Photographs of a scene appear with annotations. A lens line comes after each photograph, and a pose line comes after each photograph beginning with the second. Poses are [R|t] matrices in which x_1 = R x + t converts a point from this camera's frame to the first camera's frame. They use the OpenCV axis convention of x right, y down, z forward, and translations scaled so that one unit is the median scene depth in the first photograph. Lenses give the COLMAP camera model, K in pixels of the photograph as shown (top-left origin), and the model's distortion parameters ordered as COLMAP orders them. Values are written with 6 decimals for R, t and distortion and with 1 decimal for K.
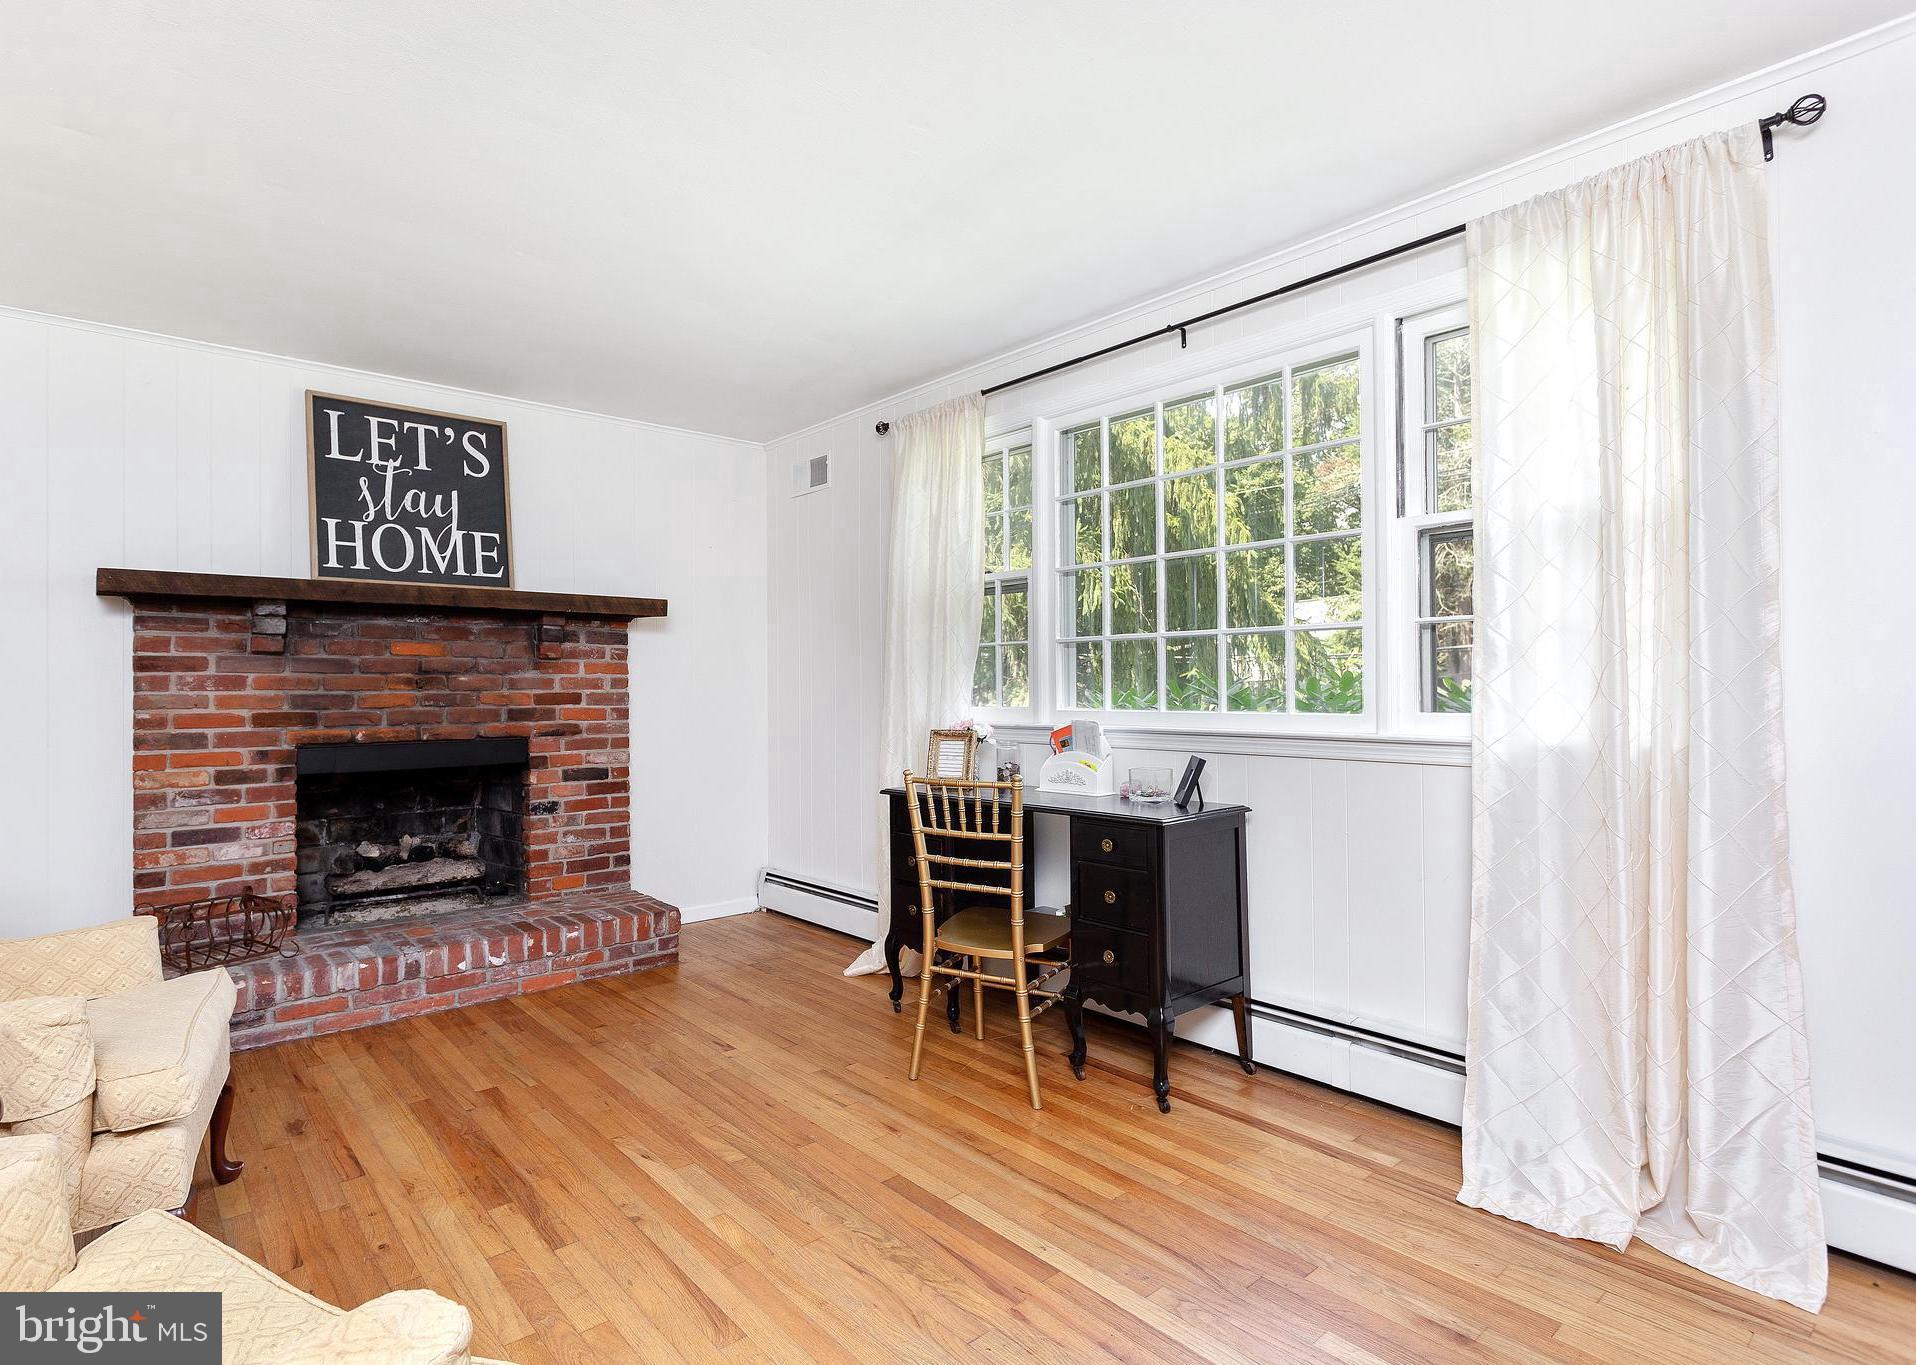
lens RADIAL K [[952.2, 0, 953.9], [0, 952.2, 688.2], [0, 0, 1]] dist [-0.000965, -0.000064]
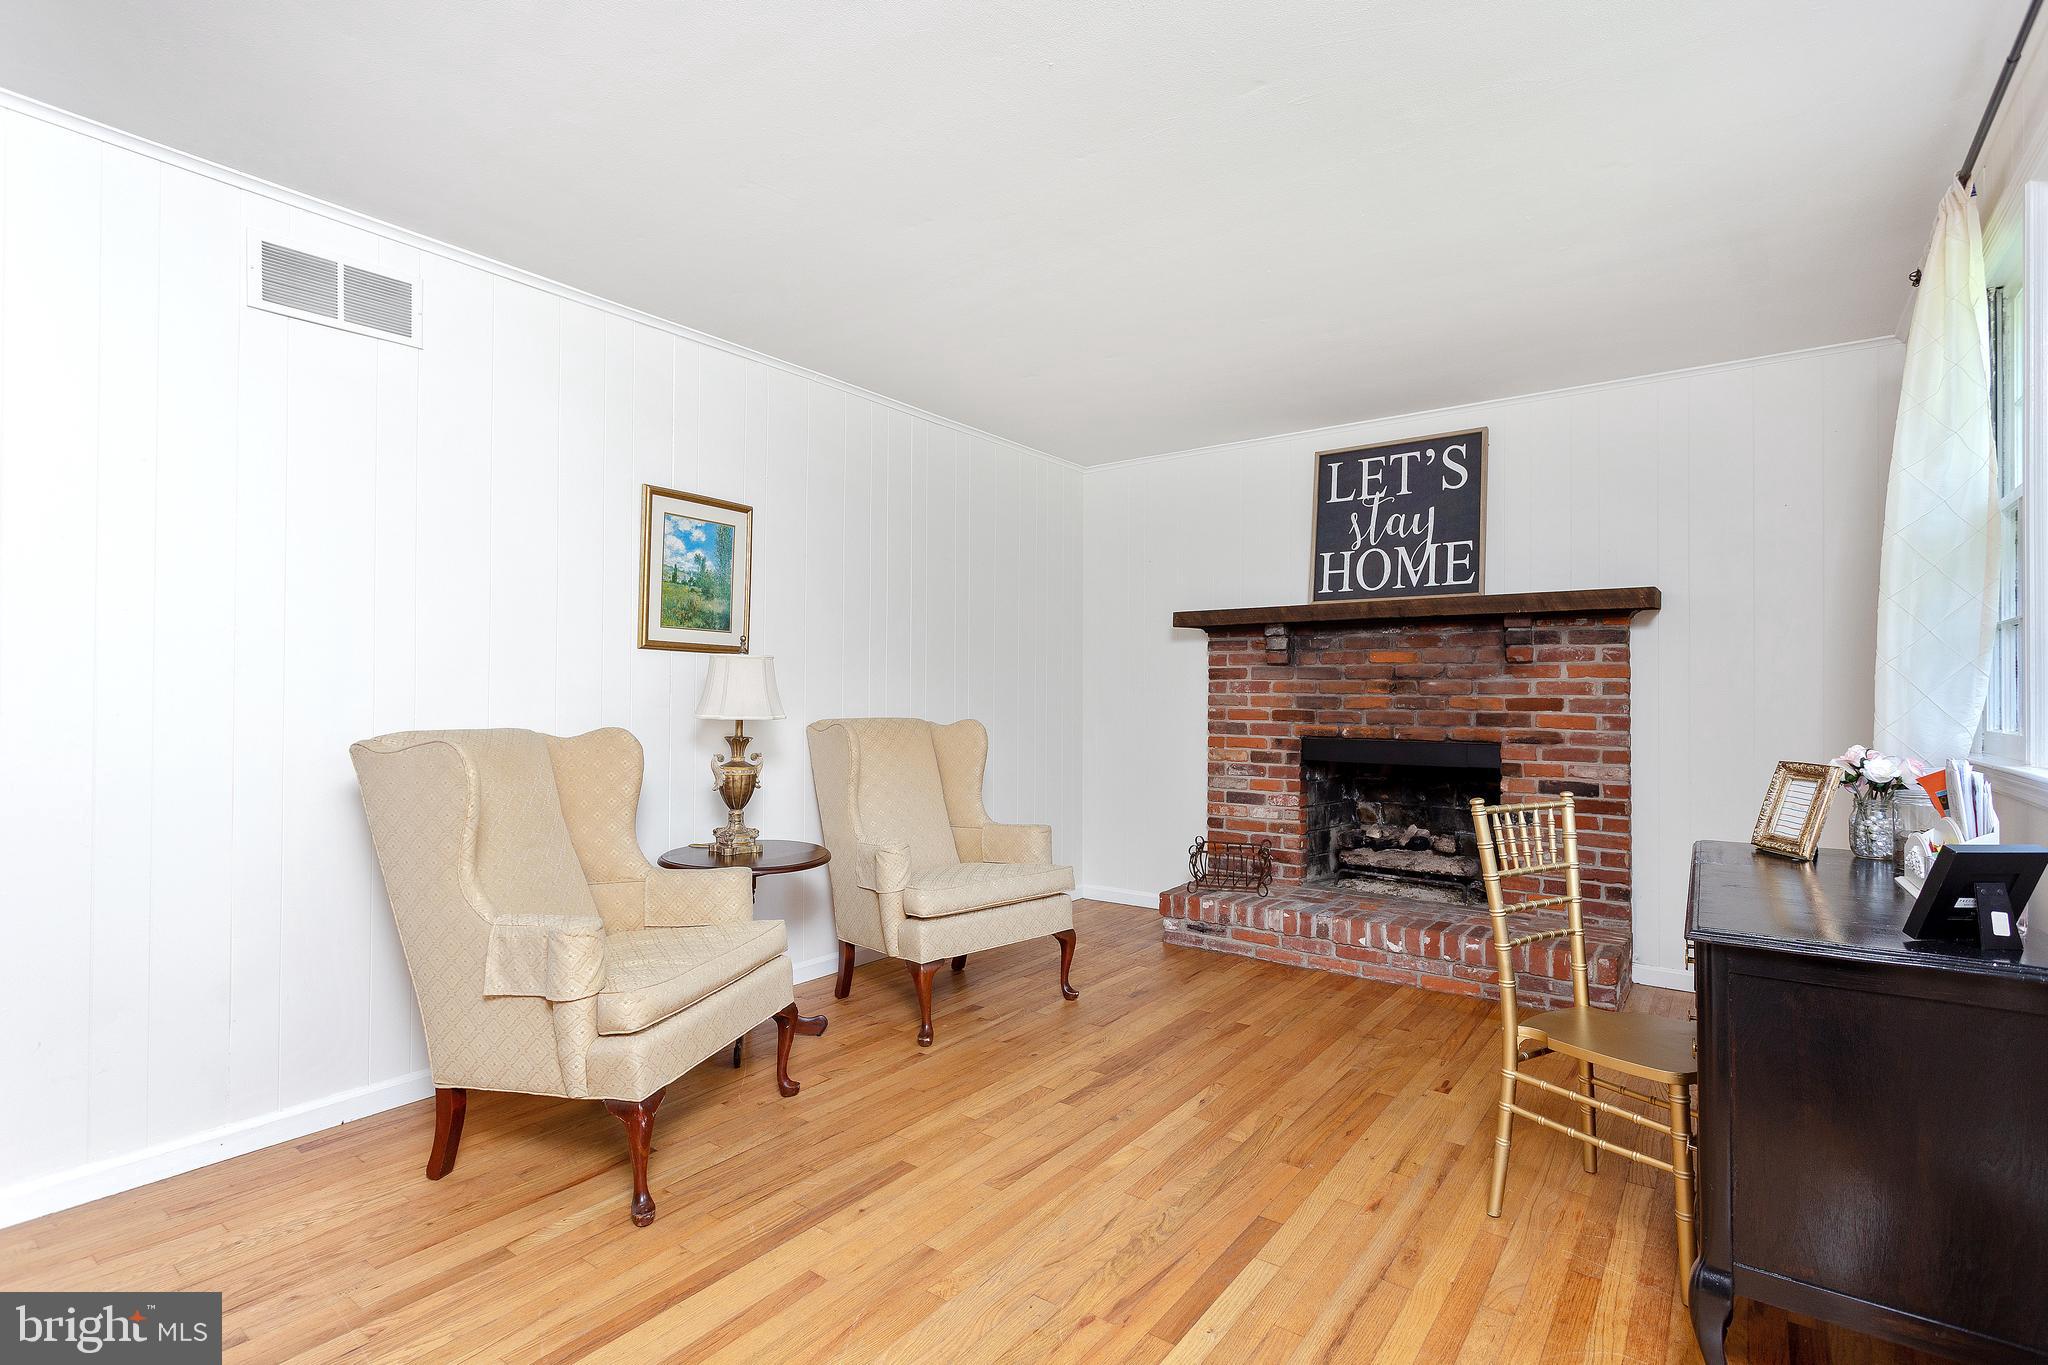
lens RADIAL K [[1000.8, 0, 1015.9], [0, 1000.8, 693.9], [0, 0, 1]] dist [0.000187, 0.000065]
pose [[0.207476, 0.007989, -0.978208, 0.505204], [-0.007187, 0.999952, 0.006642, -0.002646], [0.978214, 0.005652, 0.207523, 0.332346]]
